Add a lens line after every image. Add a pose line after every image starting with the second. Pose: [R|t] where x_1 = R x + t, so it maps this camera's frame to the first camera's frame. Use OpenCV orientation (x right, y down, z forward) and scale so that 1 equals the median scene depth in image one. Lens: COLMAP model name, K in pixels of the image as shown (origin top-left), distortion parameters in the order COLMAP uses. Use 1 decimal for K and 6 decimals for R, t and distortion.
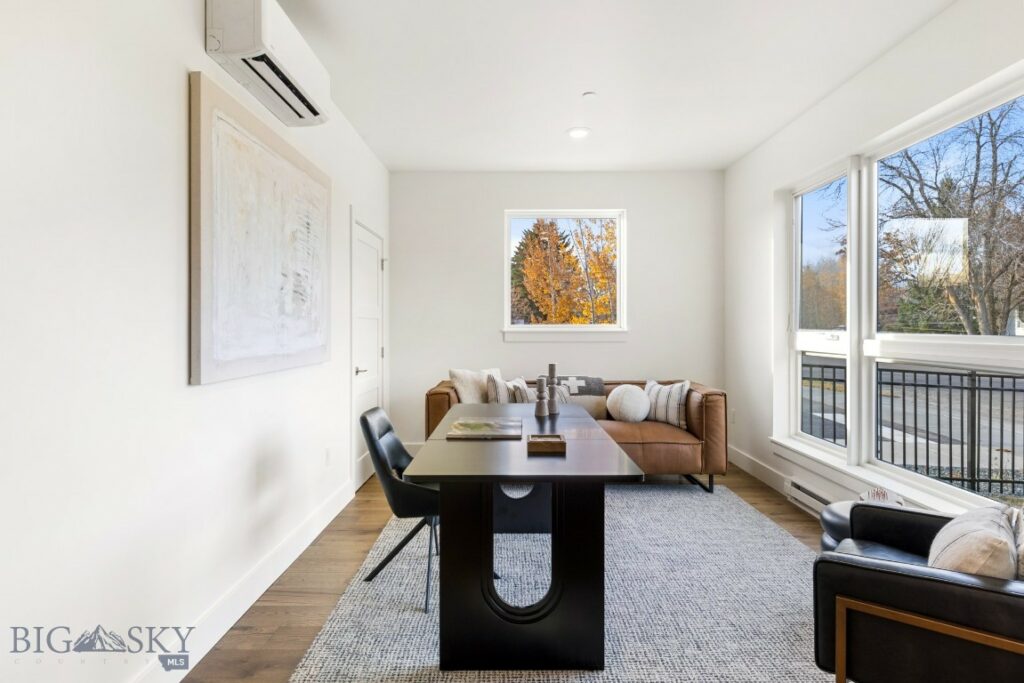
lens RADIAL K [[556.4, 0, 510.0], [0, 556.4, 327.9], [0, 0, 1]] dist [-0.004262, 0.000340]
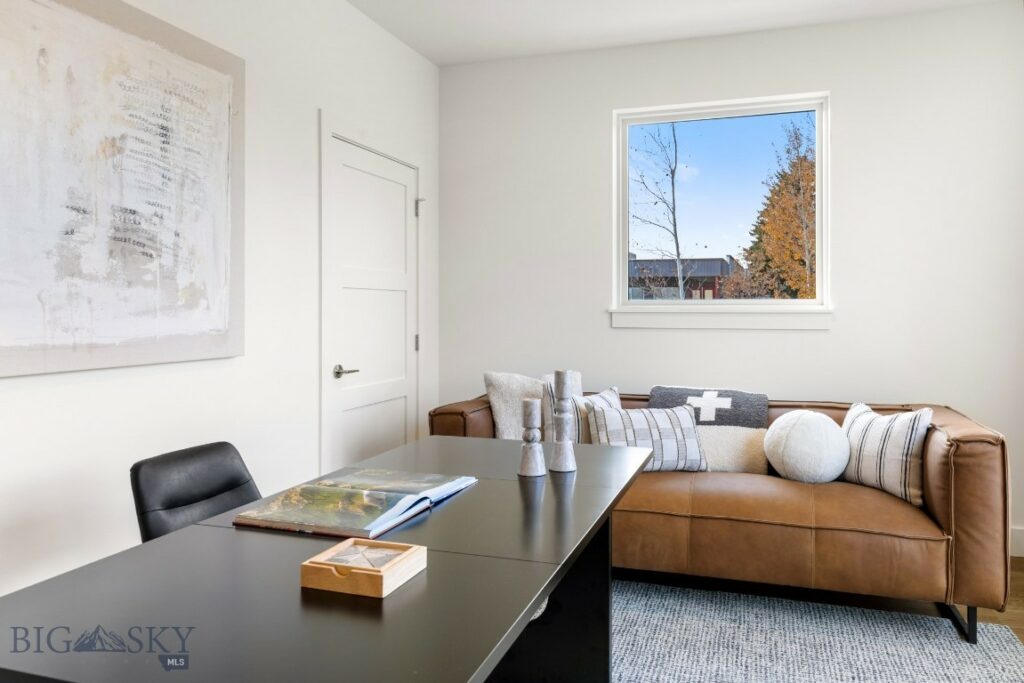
lens RADIAL K [[737.7, 0, 513.3], [0, 737.7, 310.2], [0, 0, 1]] dist [-0.002040, -0.004226]
pose [[0.950192, 0.001401, -0.311661, 0.171045], [-0.001117, 0.999999, 0.001089, 0.006110], [0.311662, -0.000686, 0.950193, 0.251130]]
